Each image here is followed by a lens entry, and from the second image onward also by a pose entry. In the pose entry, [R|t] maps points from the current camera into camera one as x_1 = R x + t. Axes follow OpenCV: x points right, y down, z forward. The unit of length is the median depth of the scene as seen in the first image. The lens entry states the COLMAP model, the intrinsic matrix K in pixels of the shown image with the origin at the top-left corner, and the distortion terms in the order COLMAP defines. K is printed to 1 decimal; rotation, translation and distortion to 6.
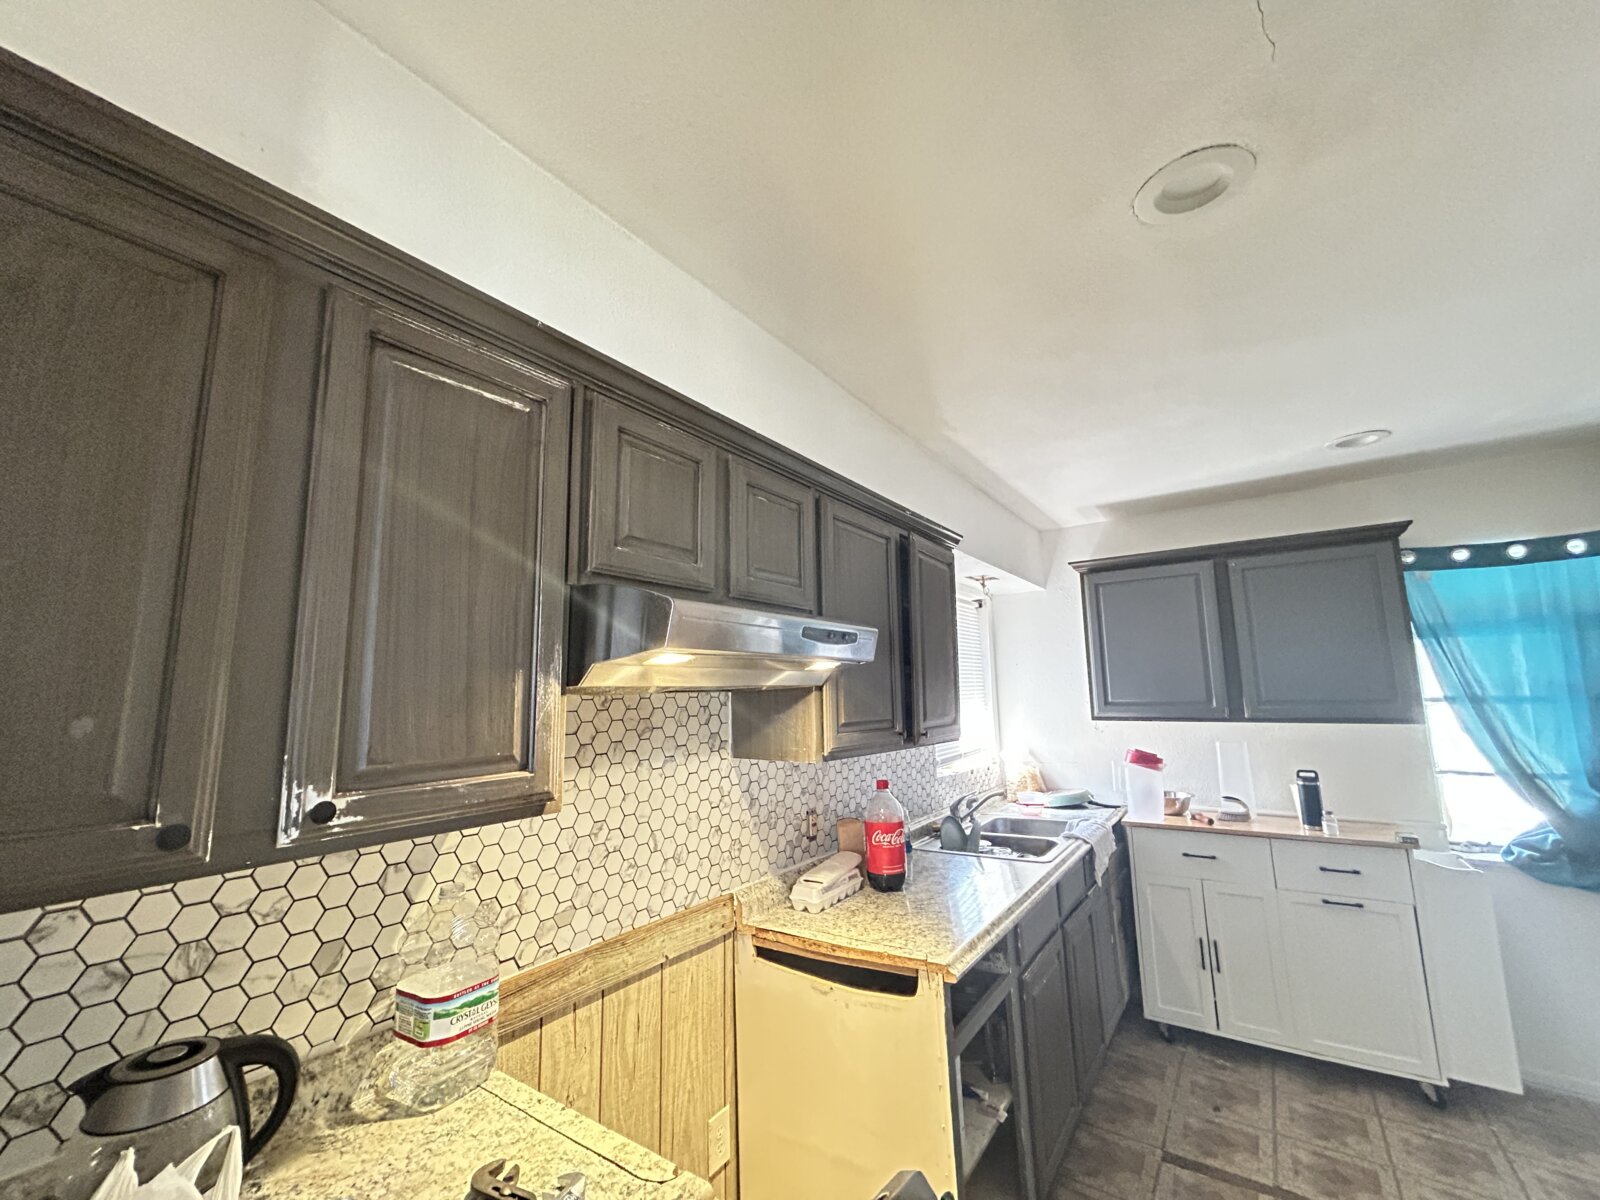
lens RADIAL K [[650.2, 0, 797.1], [0, 650.2, 597.3], [0, 0, 1]] dist [0.001647, 0.000197]
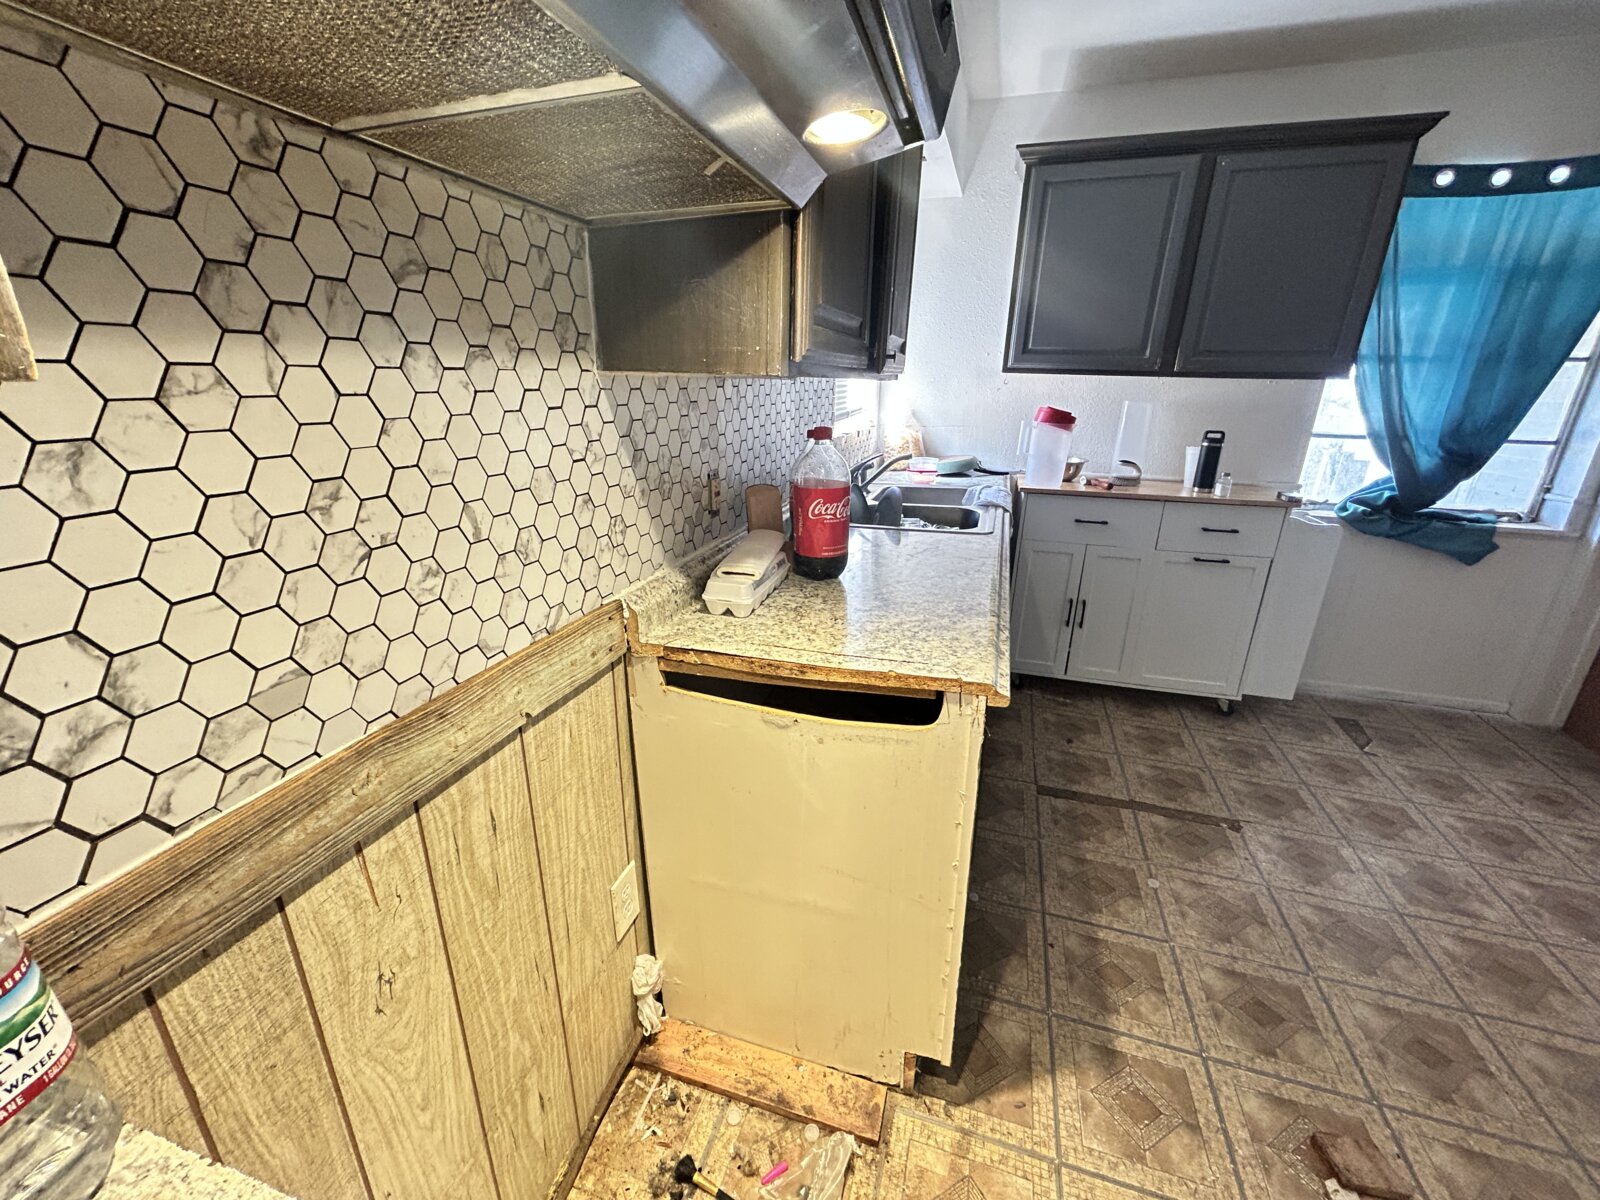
lens RADIAL K [[650.2, 0, 798.1], [0, 650.2, 599.9], [0, 0, 1]] dist [0.001647, 0.000197]
pose [[0.949924, -0.067083, 0.305197, -0.103547], [-0.082056, 0.888861, 0.450770, 0.137963], [-0.301516, -0.453240, 0.838845, 0.362509]]
